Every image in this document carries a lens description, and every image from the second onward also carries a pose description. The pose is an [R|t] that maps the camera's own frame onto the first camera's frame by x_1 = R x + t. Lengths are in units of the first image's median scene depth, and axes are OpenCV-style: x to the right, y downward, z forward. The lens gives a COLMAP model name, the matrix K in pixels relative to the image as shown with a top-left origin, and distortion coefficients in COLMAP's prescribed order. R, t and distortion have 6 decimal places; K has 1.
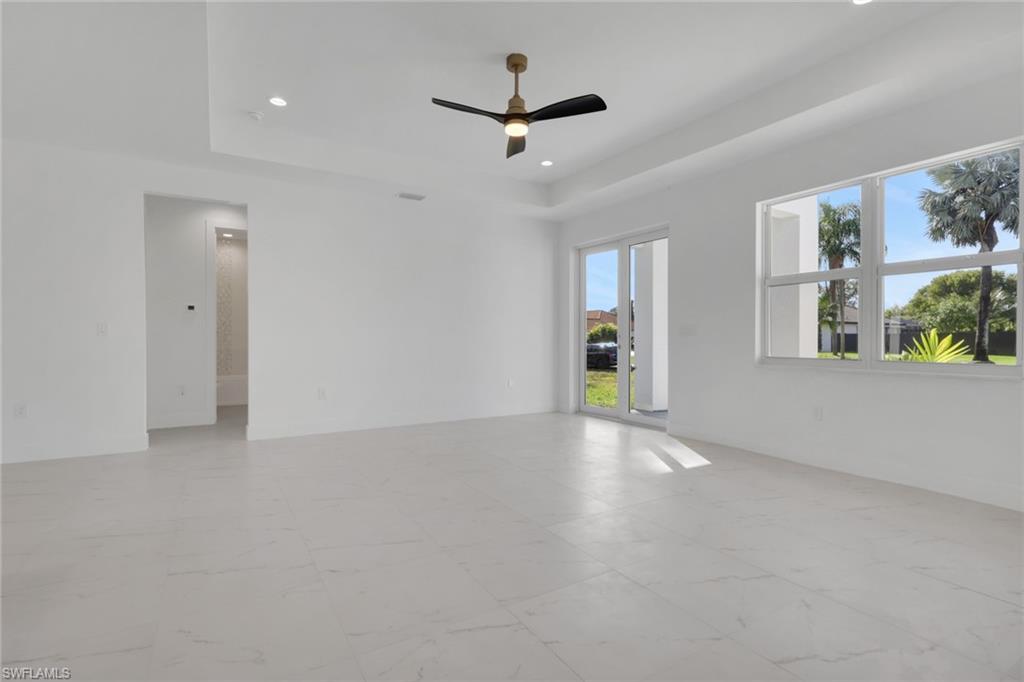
lens RADIAL K [[496.3, 0, 509.3], [0, 496.3, 344.1], [0, 0, 1]] dist [0.001258, -0.000080]
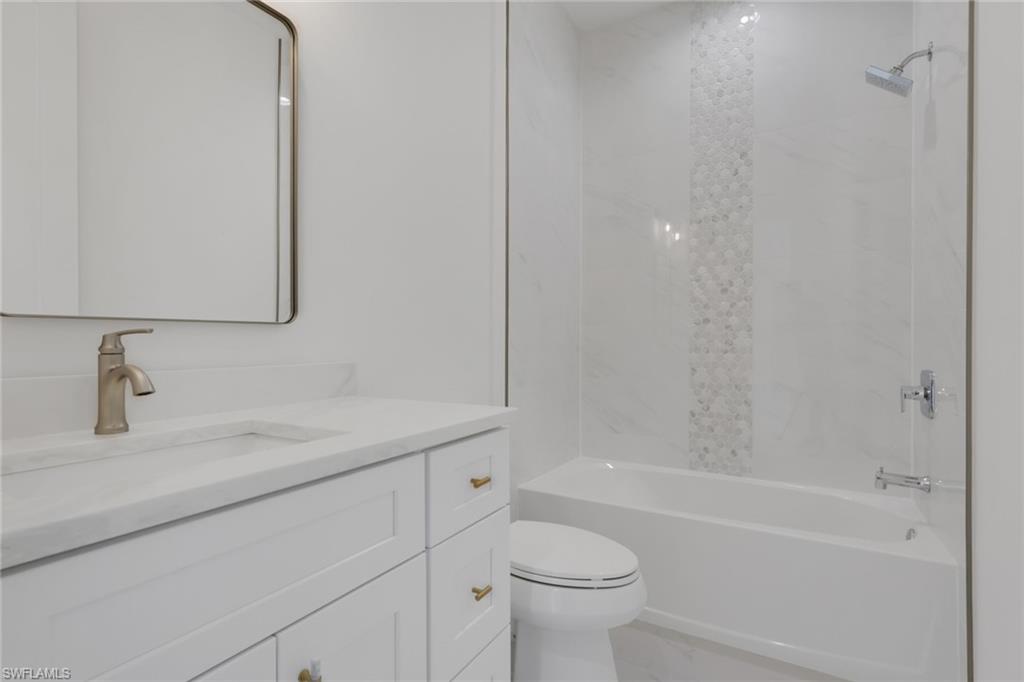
lens RADIAL K [[496.3, 0, 509.3], [0, 496.3, 344.1], [0, 0, 1]] dist [0.001258, -0.000080]
pose [[0.476153, 0.003098, -0.879357, -0.385441], [-0.004848, 0.999988, 0.000898, -0.009774], [0.879349, 0.003836, 0.476162, 0.757342]]
